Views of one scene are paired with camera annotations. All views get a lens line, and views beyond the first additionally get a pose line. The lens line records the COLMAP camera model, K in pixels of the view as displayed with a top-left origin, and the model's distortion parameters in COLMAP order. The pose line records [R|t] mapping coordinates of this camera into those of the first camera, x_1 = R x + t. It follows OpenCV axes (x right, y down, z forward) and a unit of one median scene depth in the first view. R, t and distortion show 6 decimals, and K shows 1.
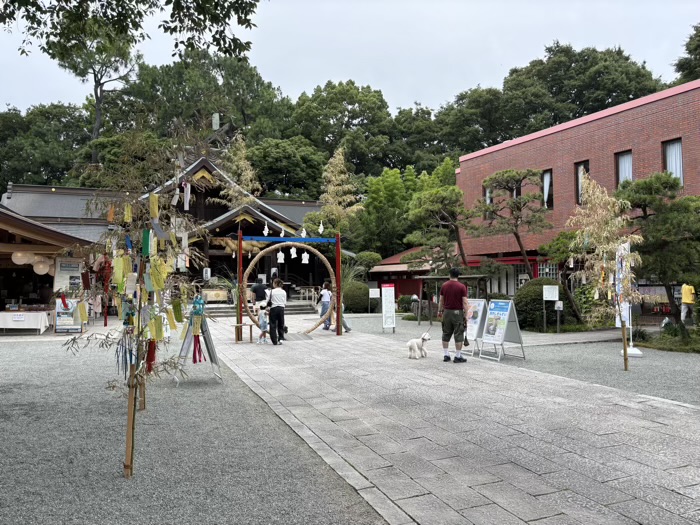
lens RADIAL K [[524.1, 0, 357.8], [0, 524.1, 263.4], [0, 0, 1]] dist [0.074489, -0.091167]
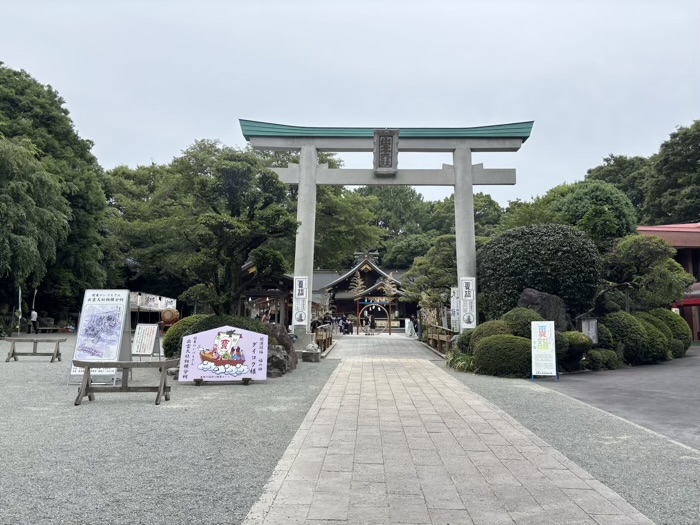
lens RADIAL K [[524.1, 0, 357.8], [0, 524.1, 263.4], [0, 0, 1]] dist [0.074489, -0.091167]
pose [[0.922451, -0.025330, -0.385283, 0.328266], [-0.003774, 0.997207, -0.074596, -0.015979], [0.386096, 0.070265, 0.919779, -0.639528]]
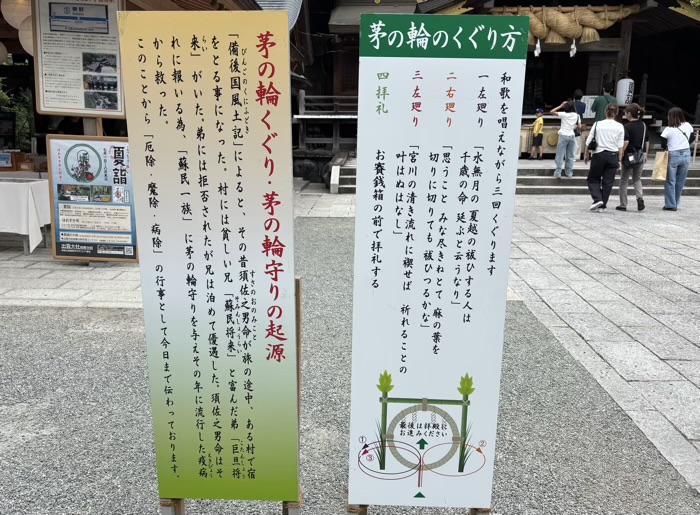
lens RADIAL K [[618.7, 0, 346.8], [0, 618.7, 277.1], [0, 0, 1]] dist [0.037738, 0.002384]
pose [[0.916046, 0.109263, -0.385904, -0.099863], [-0.000323, 0.962378, 0.271715, 0.016741], [0.401074, -0.248779, 0.881617, 0.264367]]
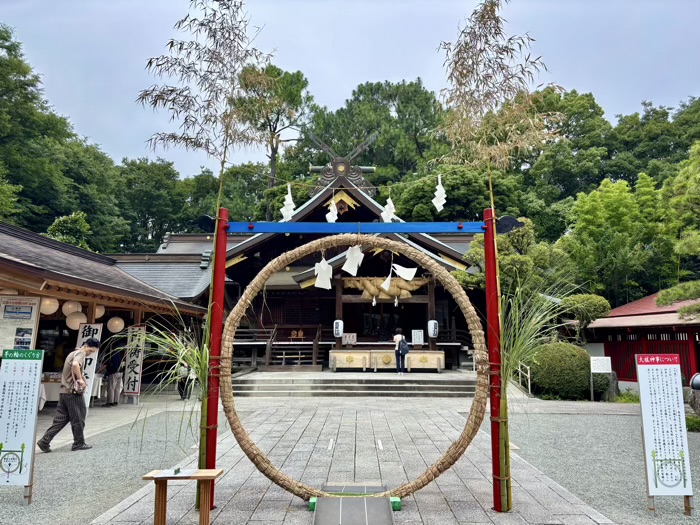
lens RADIAL K [[524.1, 0, 357.8], [0, 524.1, 263.4], [0, 0, 1]] dist [0.074489, -0.091167]
pose [[0.927945, -0.043436, -0.370178, 0.003421], [0.002297, 0.993834, -0.110855, 0.006683], [0.372710, 0.102017, 0.922323, 0.215654]]
